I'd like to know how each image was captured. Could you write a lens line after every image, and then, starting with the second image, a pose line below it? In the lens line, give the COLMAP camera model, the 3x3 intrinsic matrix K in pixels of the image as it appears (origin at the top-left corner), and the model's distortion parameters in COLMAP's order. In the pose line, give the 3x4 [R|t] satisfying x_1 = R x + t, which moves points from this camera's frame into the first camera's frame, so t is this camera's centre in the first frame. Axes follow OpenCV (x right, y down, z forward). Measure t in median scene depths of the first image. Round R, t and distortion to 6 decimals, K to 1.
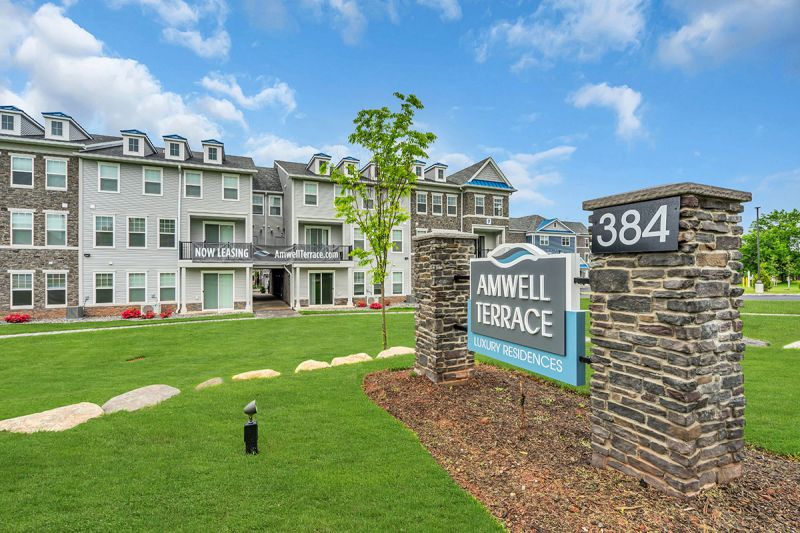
lens RADIAL K [[363.9, 0, 399.4], [0, 363.9, 268.4], [0, 0, 1]] dist [-0.004359, -0.000474]
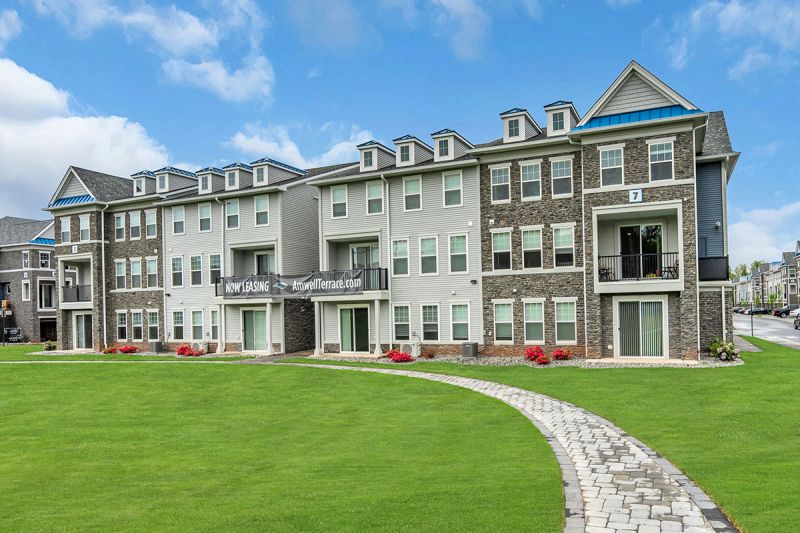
lens RADIAL K [[578.7, 0, 411.0], [0, 578.7, 301.0], [0, 0, 1]] dist [-0.007491, 0.001528]
pose [[0.660689, -0.017656, -0.750452, 0.748625], [0.028292, 0.999599, 0.001390, 0.000064], [0.750127, -0.022151, 0.660923, 0.327268]]
